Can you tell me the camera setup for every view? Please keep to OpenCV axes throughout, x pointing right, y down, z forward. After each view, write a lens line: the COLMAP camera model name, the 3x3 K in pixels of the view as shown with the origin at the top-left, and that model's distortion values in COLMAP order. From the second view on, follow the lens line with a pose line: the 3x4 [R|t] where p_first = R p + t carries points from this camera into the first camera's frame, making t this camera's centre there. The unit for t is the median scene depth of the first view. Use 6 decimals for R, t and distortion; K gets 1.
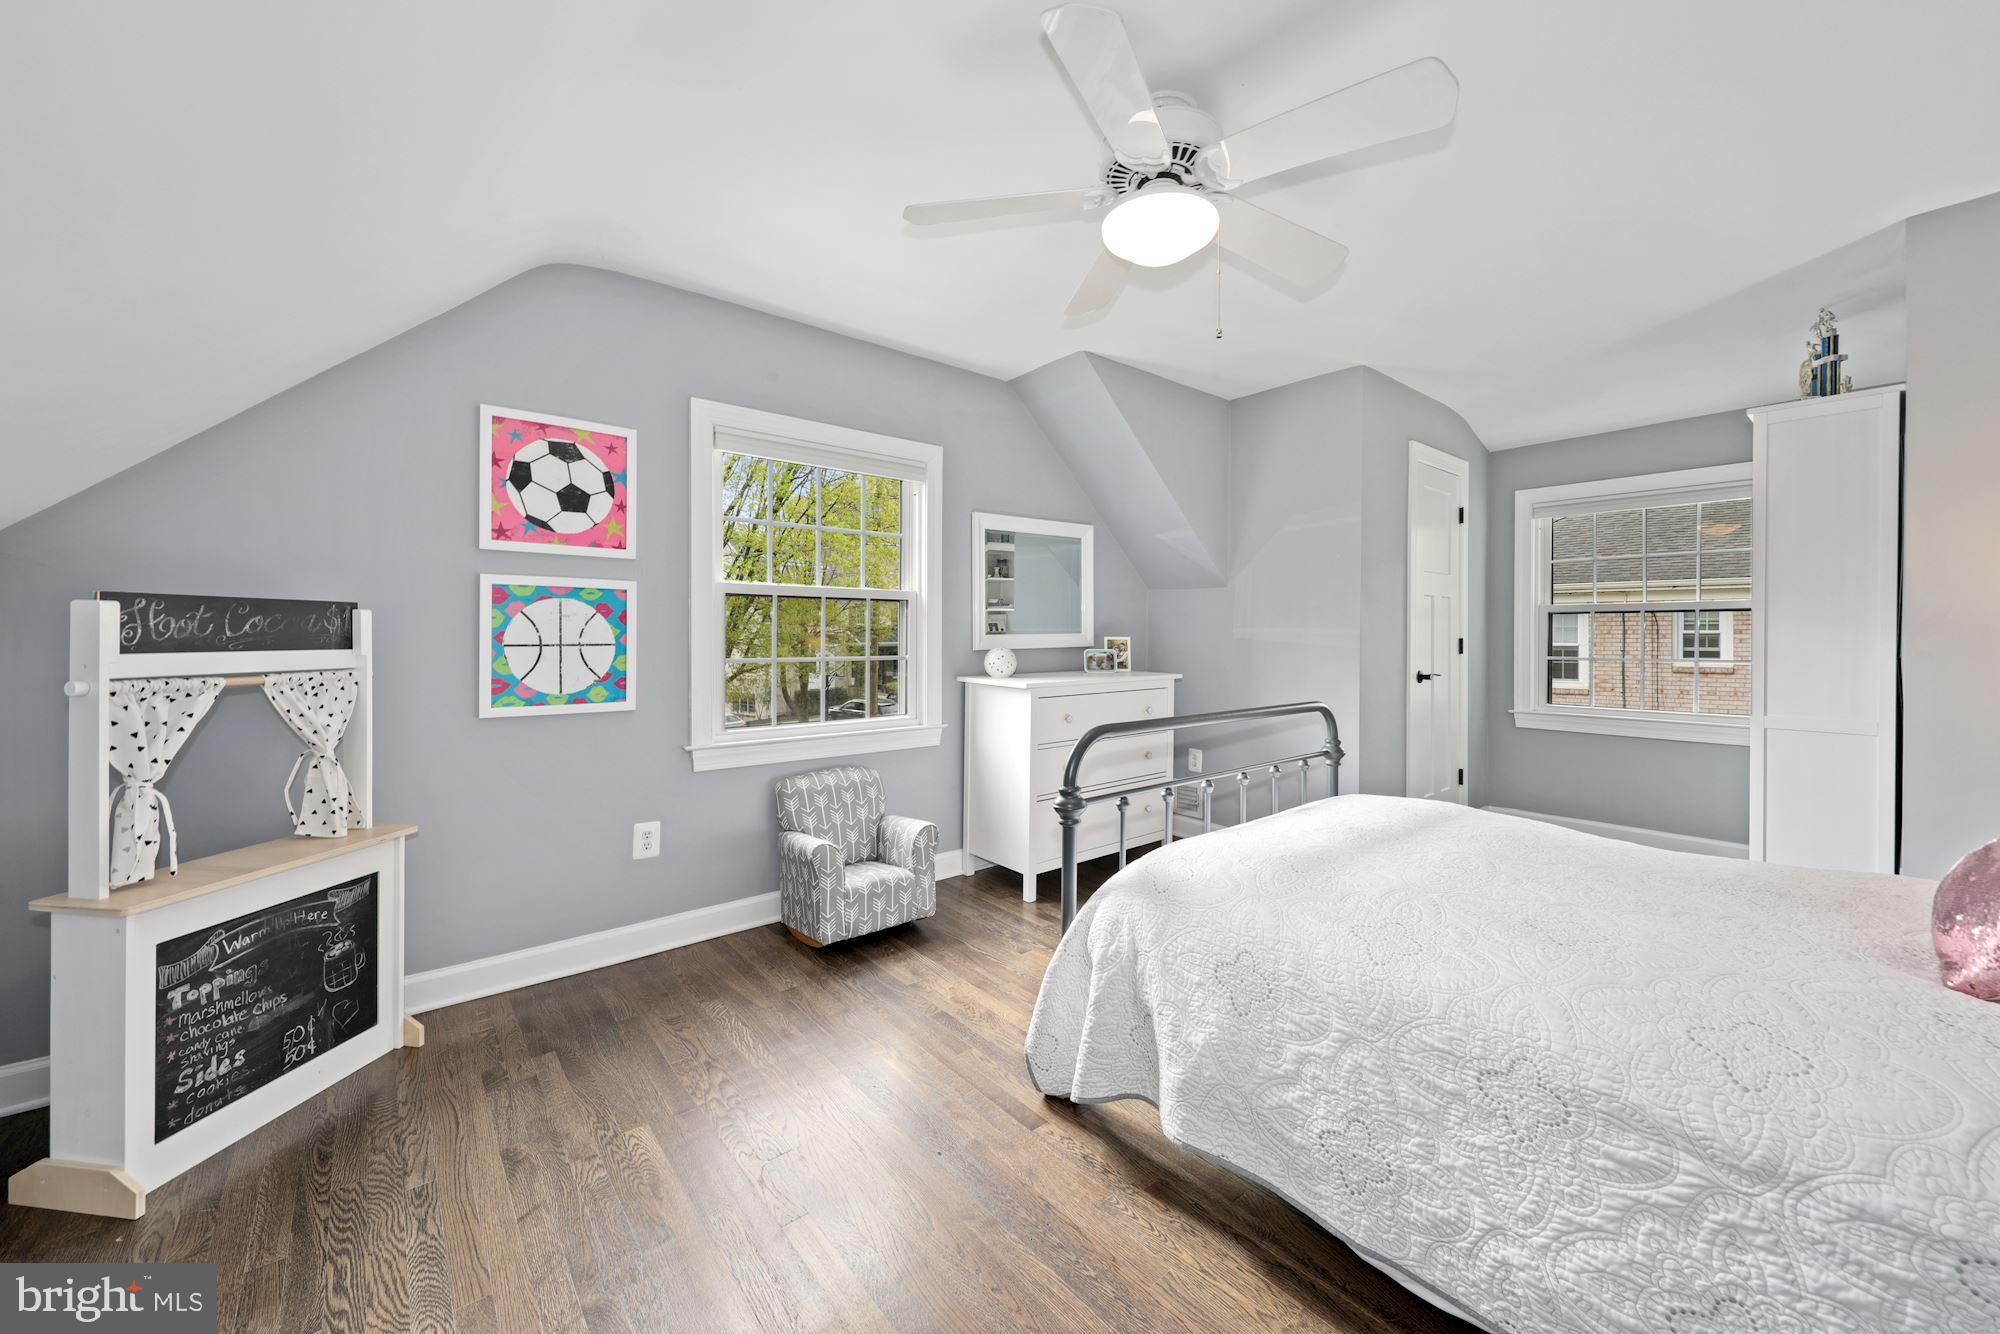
lens RADIAL K [[718.8, 0, 991.0], [0, 718.8, 635.6], [0, 0, 1]] dist [0.001707, -0.000126]
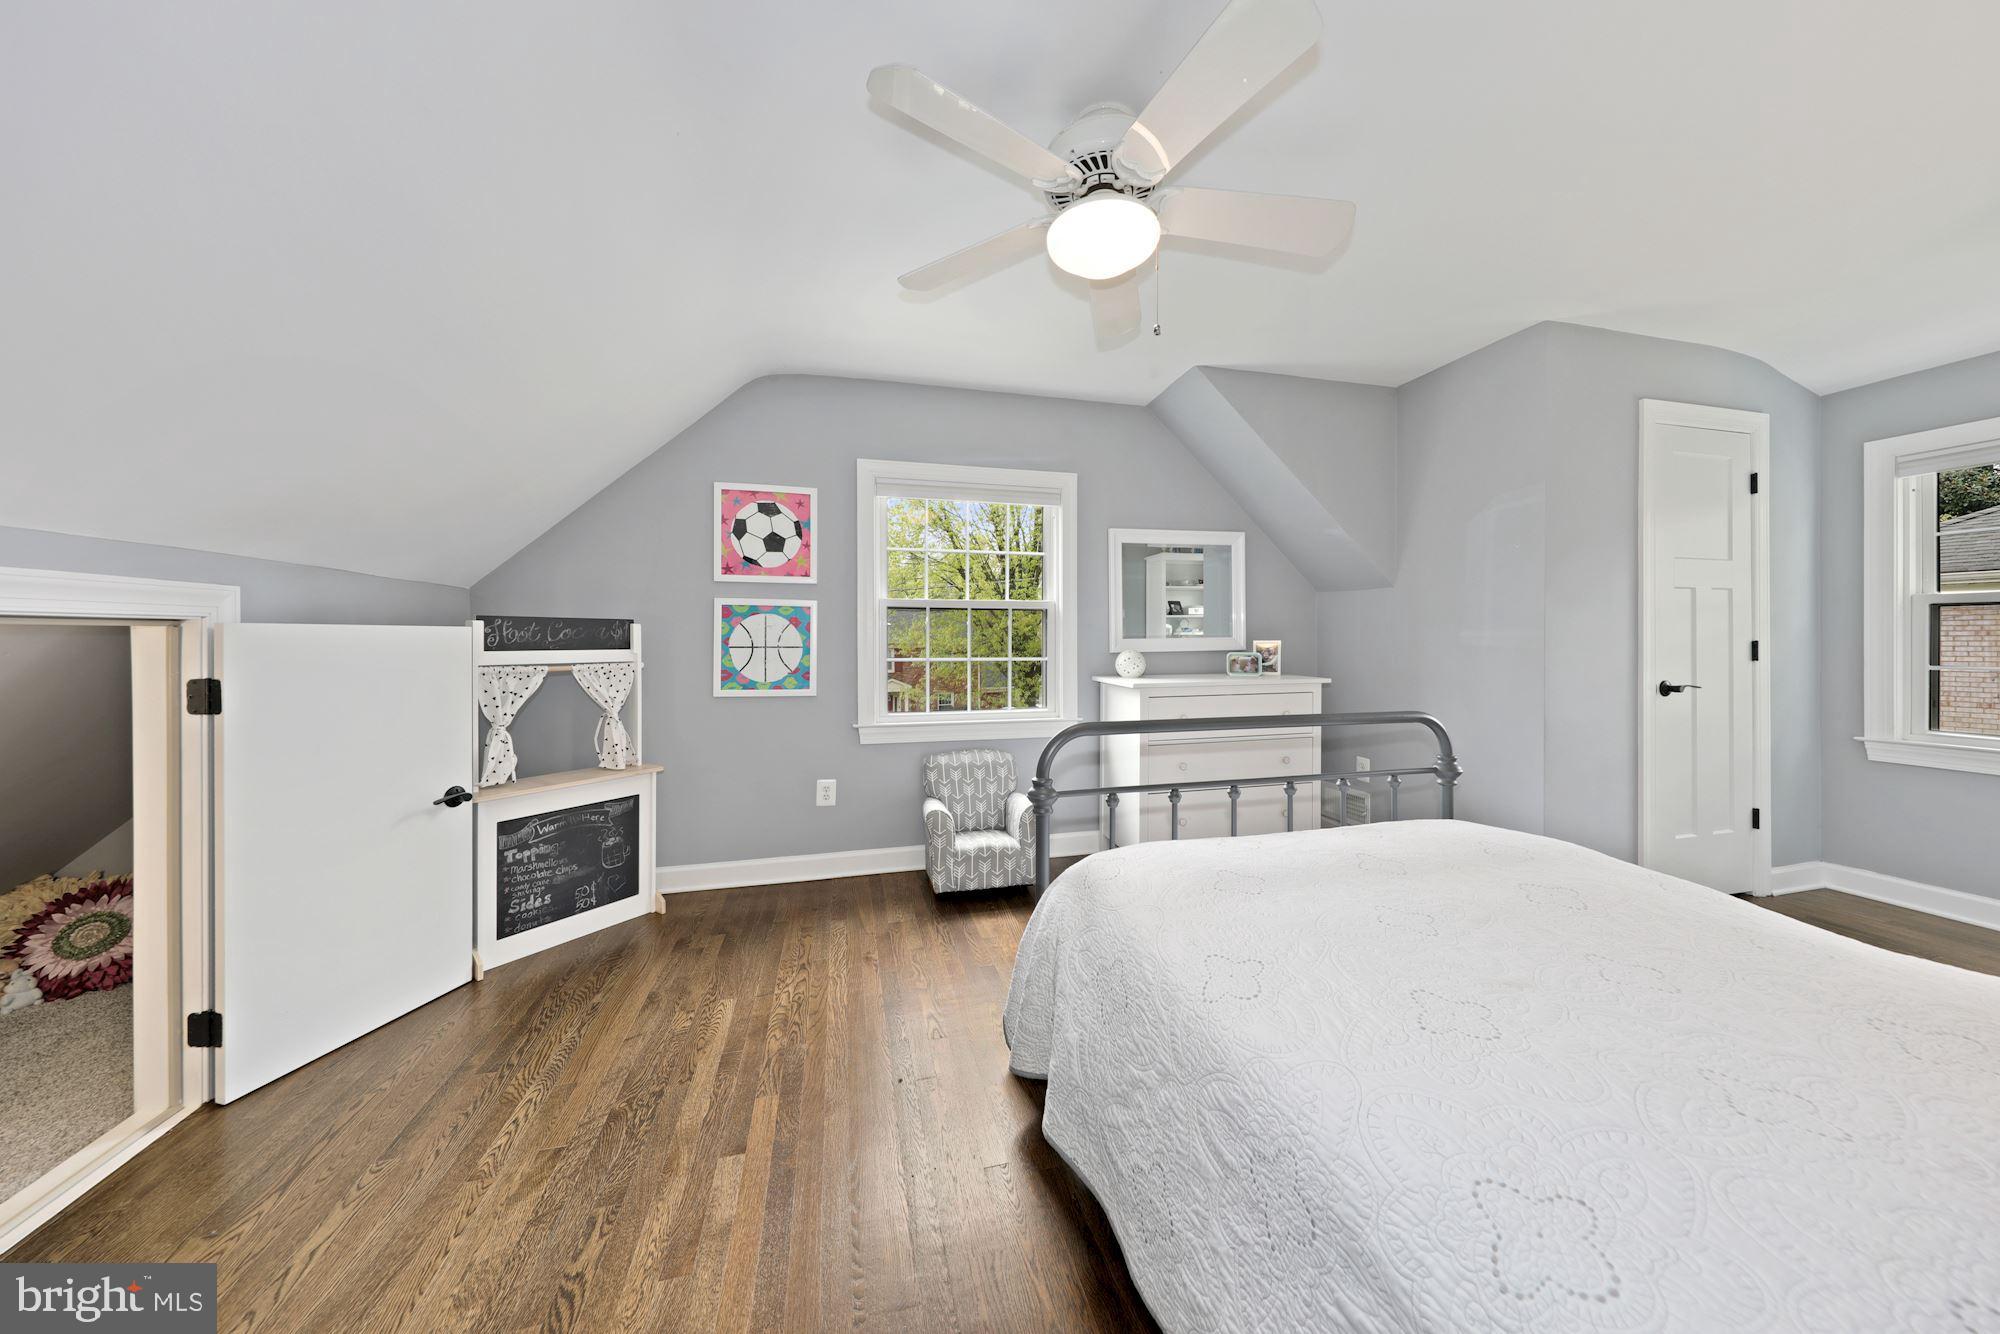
lens RADIAL K [[612.6, 0, 998.7], [0, 612.6, 639.3], [0, 0, 1]] dist [0.004723, -0.000112]
pose [[0.912992, -0.004097, -0.407956, 0.298694], [0.002814, 0.999989, -0.003743, 0.003331], [0.407967, 0.002269, 0.912994, 0.092417]]
